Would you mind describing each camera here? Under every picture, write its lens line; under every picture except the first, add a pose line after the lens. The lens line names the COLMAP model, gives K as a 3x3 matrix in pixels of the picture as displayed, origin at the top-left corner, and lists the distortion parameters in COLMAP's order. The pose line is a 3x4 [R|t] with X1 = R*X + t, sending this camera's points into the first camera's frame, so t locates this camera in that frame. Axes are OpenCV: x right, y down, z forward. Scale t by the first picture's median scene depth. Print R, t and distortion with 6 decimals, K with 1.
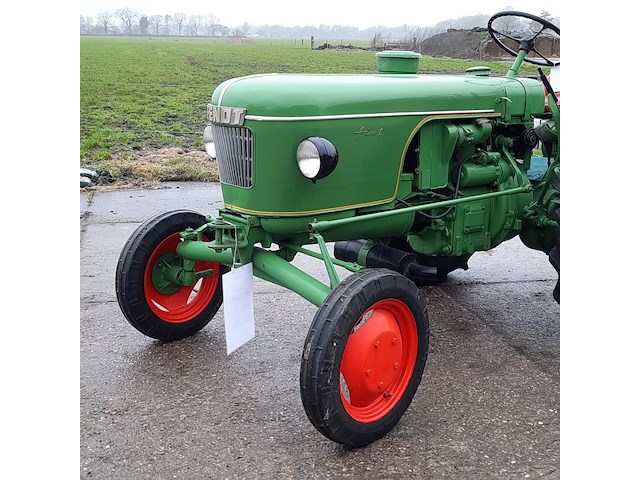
lens RADIAL K [[825.2, 0, 320.0], [0, 825.2, 240.0], [0, 0, 1]] dist [0.142655, -0.454624]
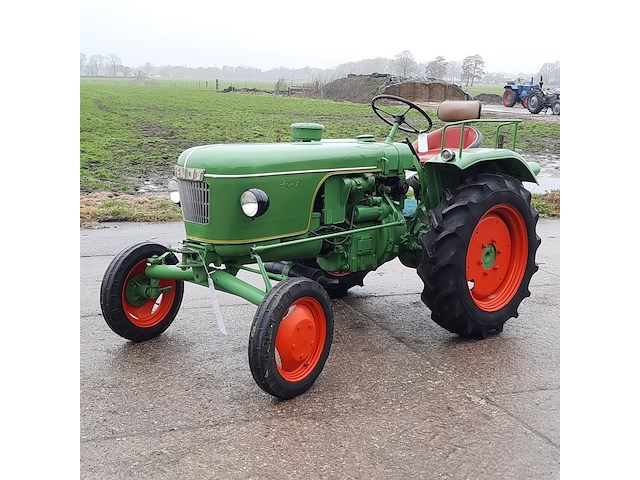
lens RADIAL K [[825.2, 0, 320.0], [0, 825.2, 240.0], [0, 0, 1]] dist [0.142655, -0.454624]
pose [[0.993498, -0.016200, 0.112692, -0.044645], [0.021493, 0.998714, -0.045916, 0.028924], [-0.111804, 0.048040, 0.992568, -0.371829]]
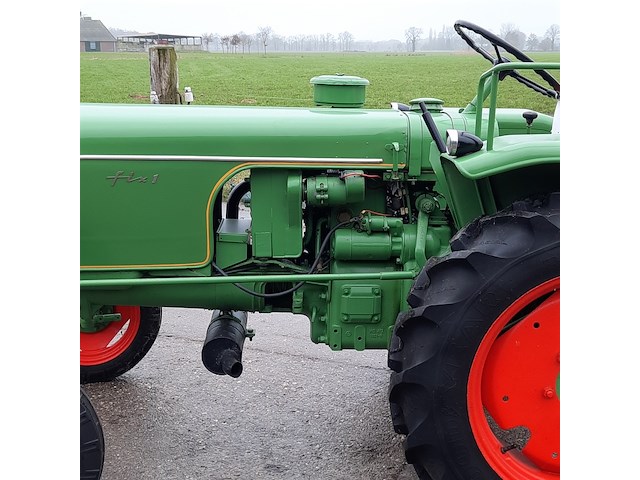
lens RADIAL K [[825.2, 0, 320.0], [0, 825.2, 240.0], [0, 0, 1]] dist [0.142655, -0.454624]
pose [[0.814288, 0.116320, -0.568687, 0.594419], [-0.125716, 0.991803, 0.022855, -0.099442], [0.566684, 0.052882, 0.822236, 0.395700]]
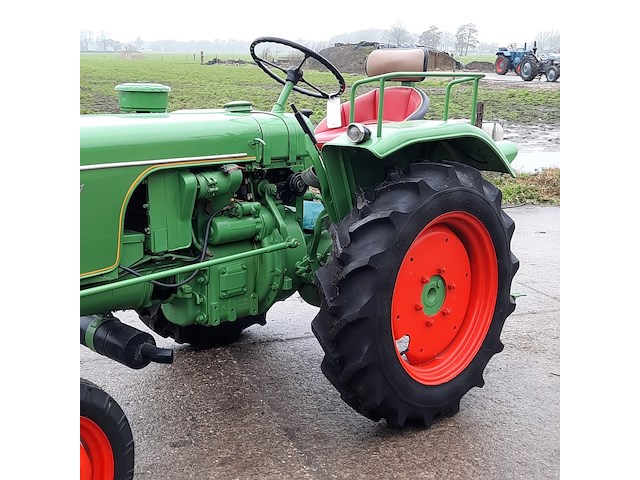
lens RADIAL K [[825.2, 0, 320.0], [0, 825.2, 240.0], [0, 0, 1]] dist [0.142655, -0.454624]
pose [[0.992593, -0.036414, 0.115903, 0.186862], [0.038242, 0.999176, -0.013589, -0.054982], [-0.115313, 0.017921, 0.993168, 0.156229]]
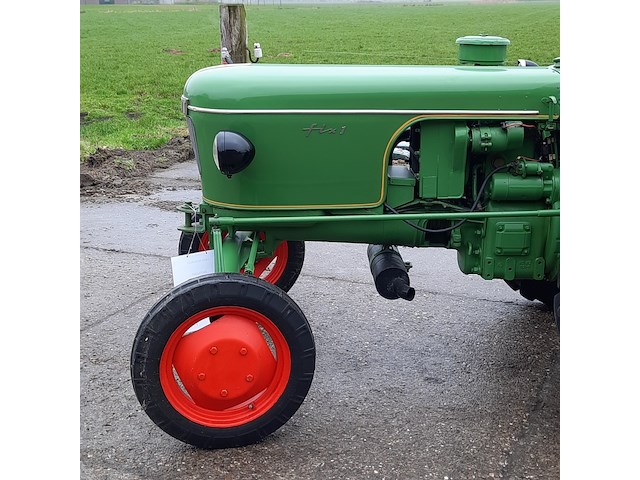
lens RADIAL K [[825.2, 0, 320.0], [0, 825.2, 240.0], [0, 0, 1]] dist [0.142655, -0.454624]
pose [[0.801687, 0.146300, -0.579563, 0.543572], [-0.122738, 0.989215, 0.079931, -0.072032], [0.585007, 0.007055, 0.810998, 0.215661]]
